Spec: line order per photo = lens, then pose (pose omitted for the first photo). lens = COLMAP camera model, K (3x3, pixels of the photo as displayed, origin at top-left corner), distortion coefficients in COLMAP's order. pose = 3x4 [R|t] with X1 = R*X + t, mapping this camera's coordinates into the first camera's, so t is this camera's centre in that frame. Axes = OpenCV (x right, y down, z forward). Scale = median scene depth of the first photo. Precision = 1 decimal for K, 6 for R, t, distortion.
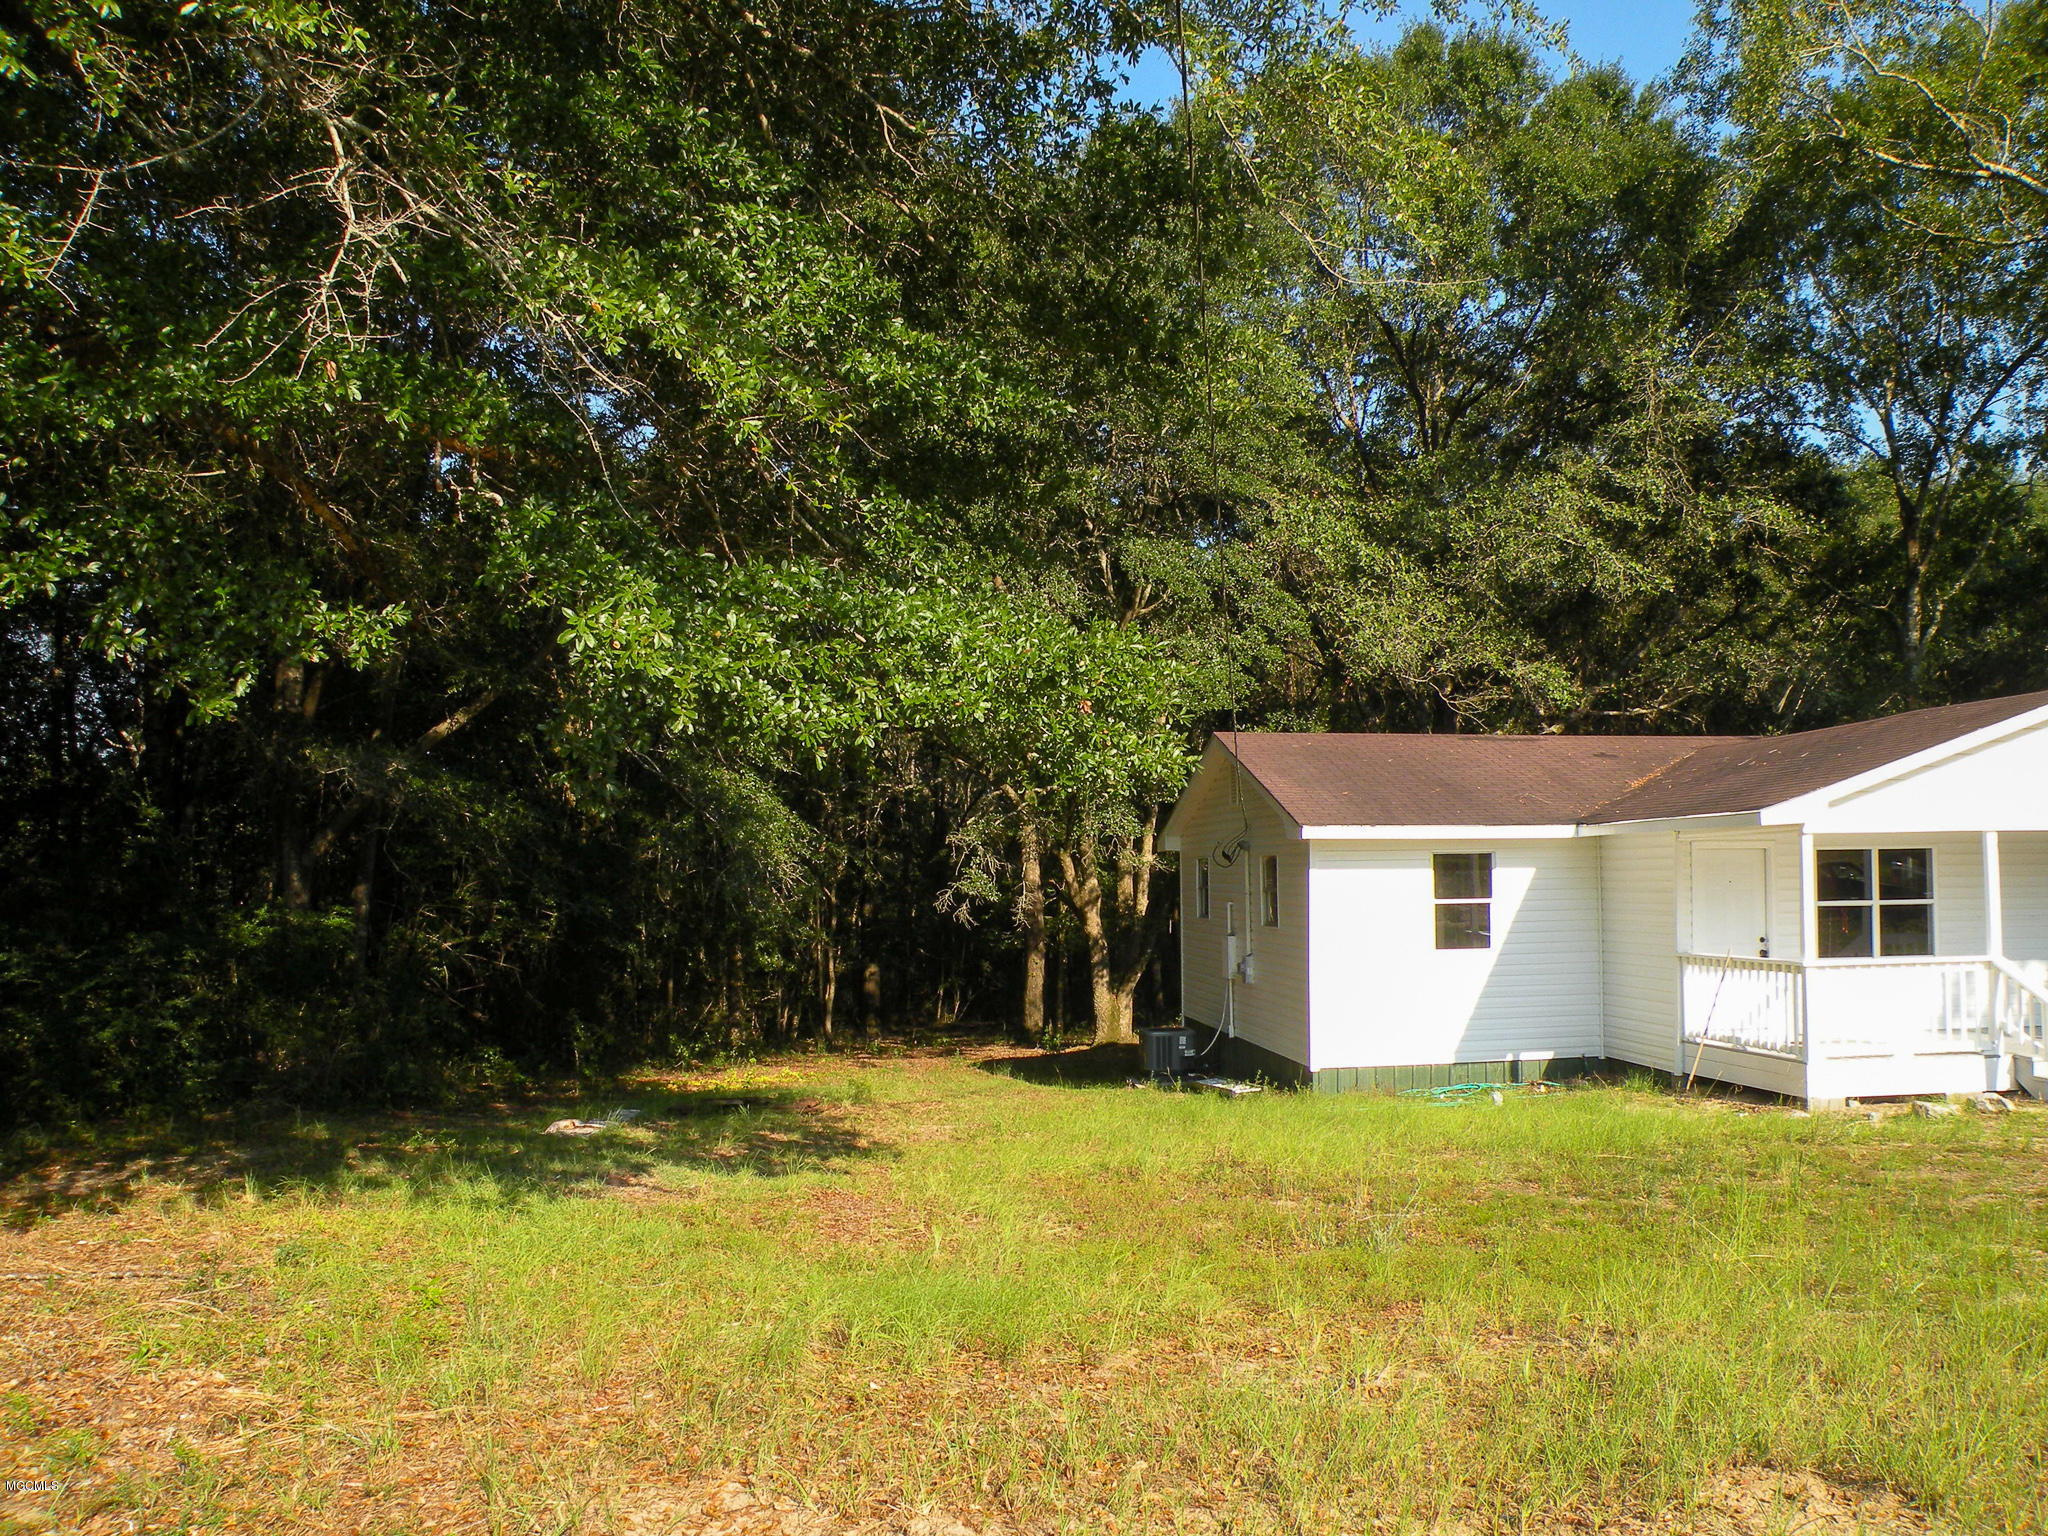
lens RADIAL K [[1650.1, 0, 1012.3], [0, 1650.1, 777.3], [0, 0, 1]] dist [-0.107991, 0.050455]
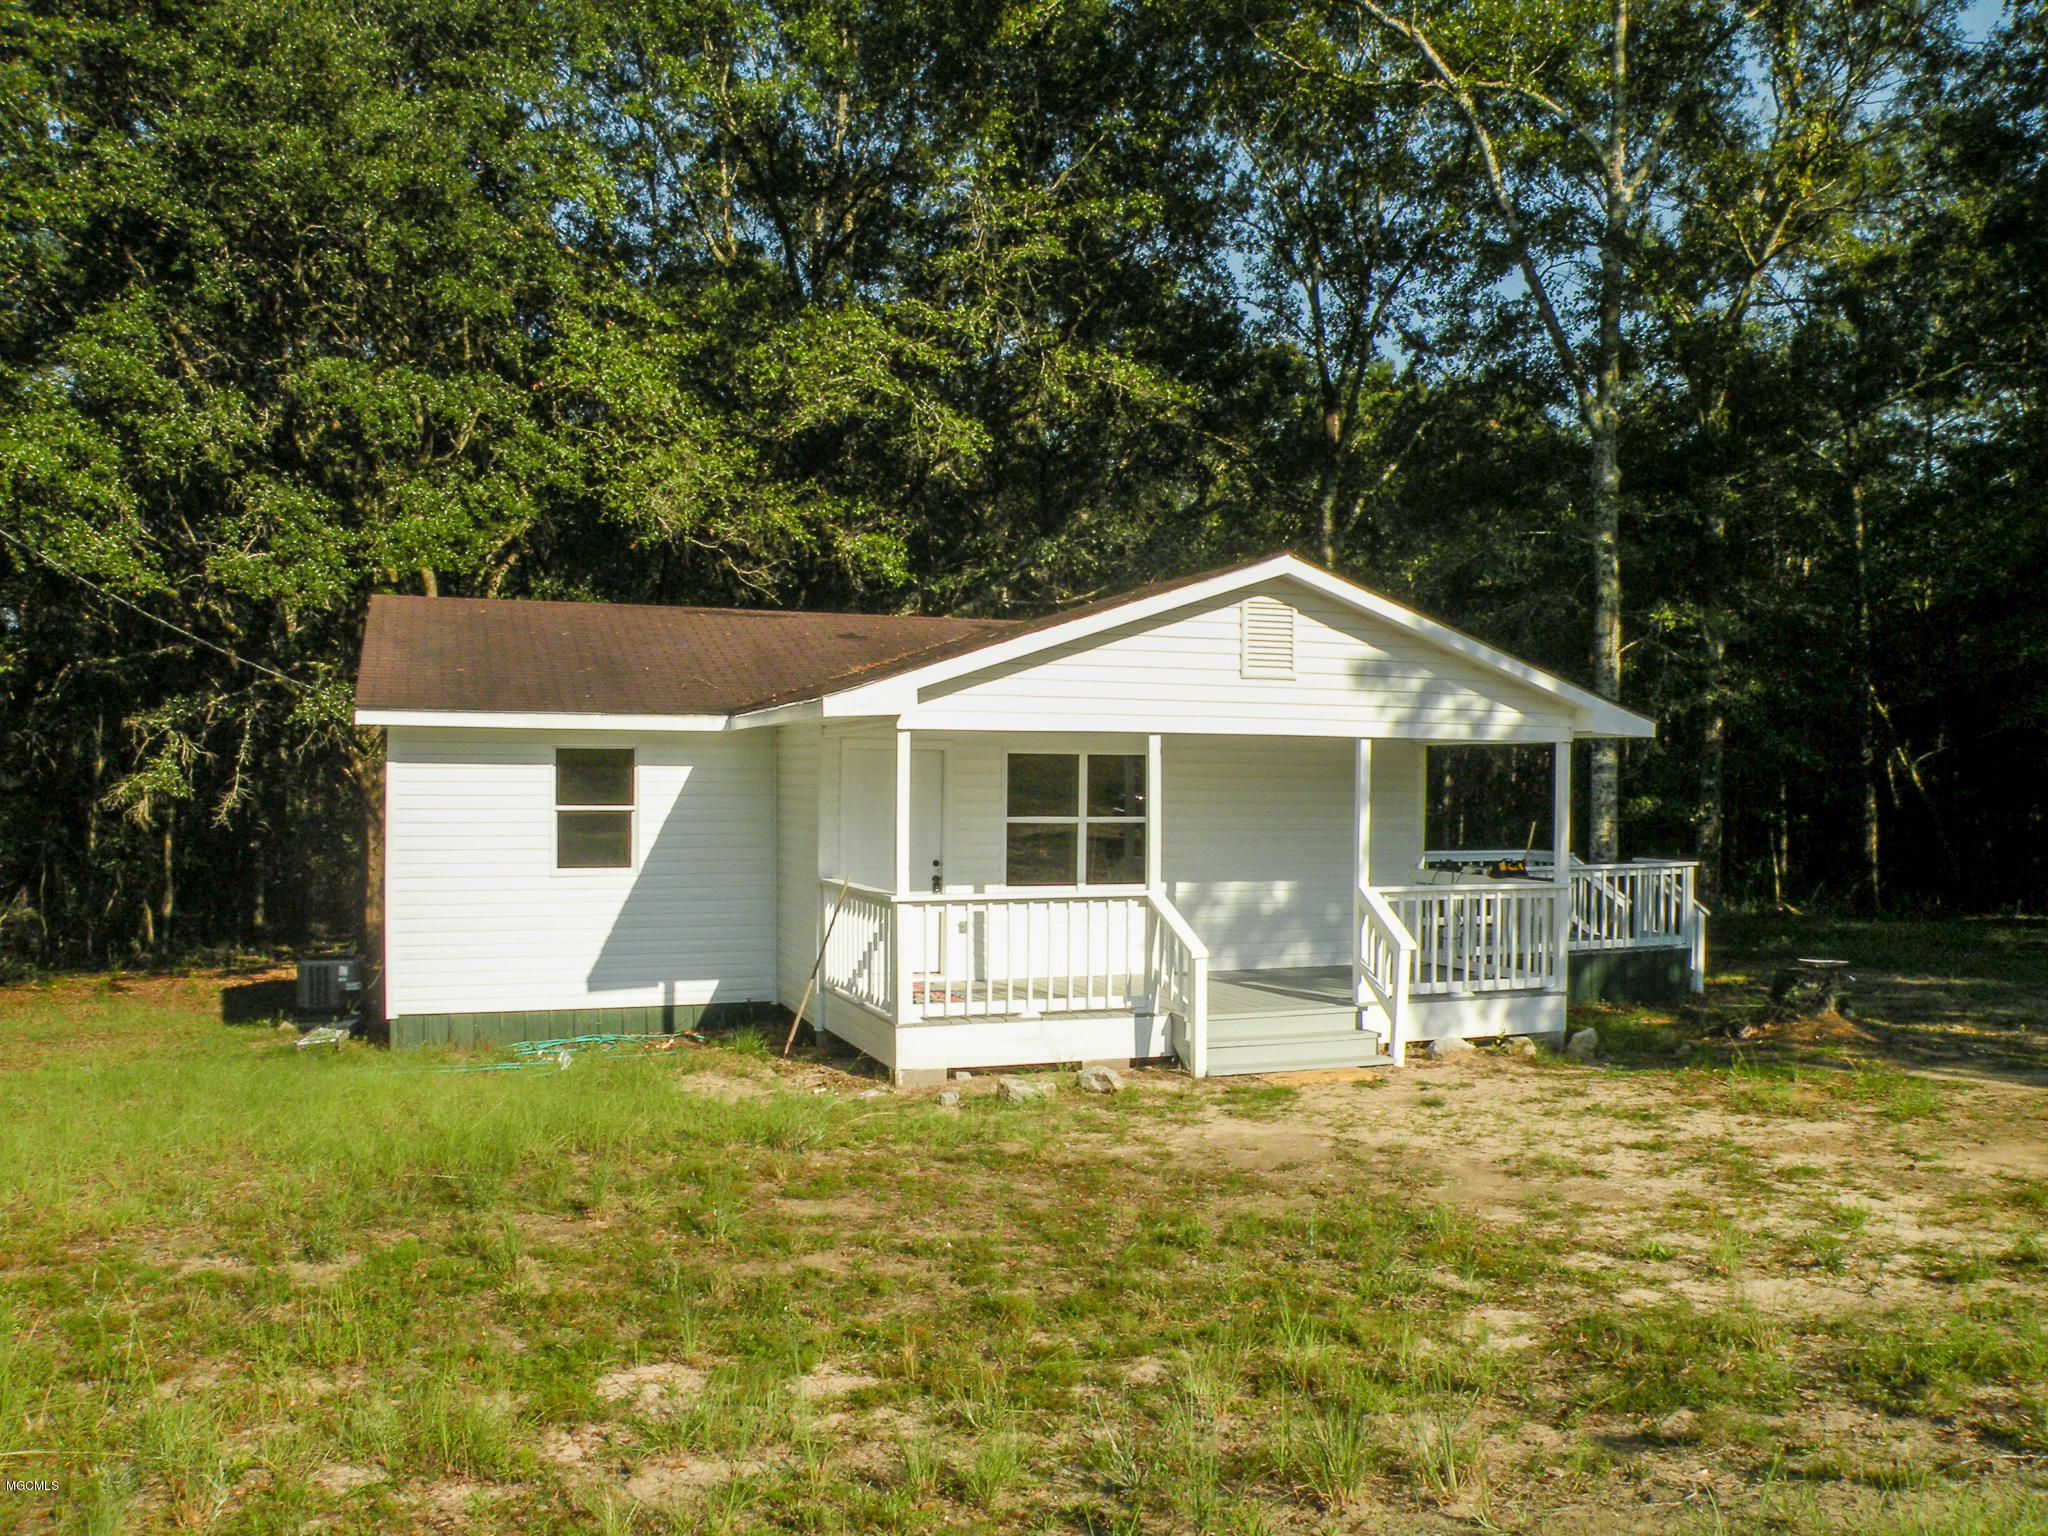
lens RADIAL K [[1650.1, 0, 1033.1], [0, 1650.1, 763.2], [0, 0, 1]] dist [-0.107991, 0.050455]
pose [[0.973634, 0.018517, 0.227365, 0.304611], [-0.030437, 0.998333, 0.049035, 0.008284], [-0.226078, -0.054662, 0.972574, 0.176624]]
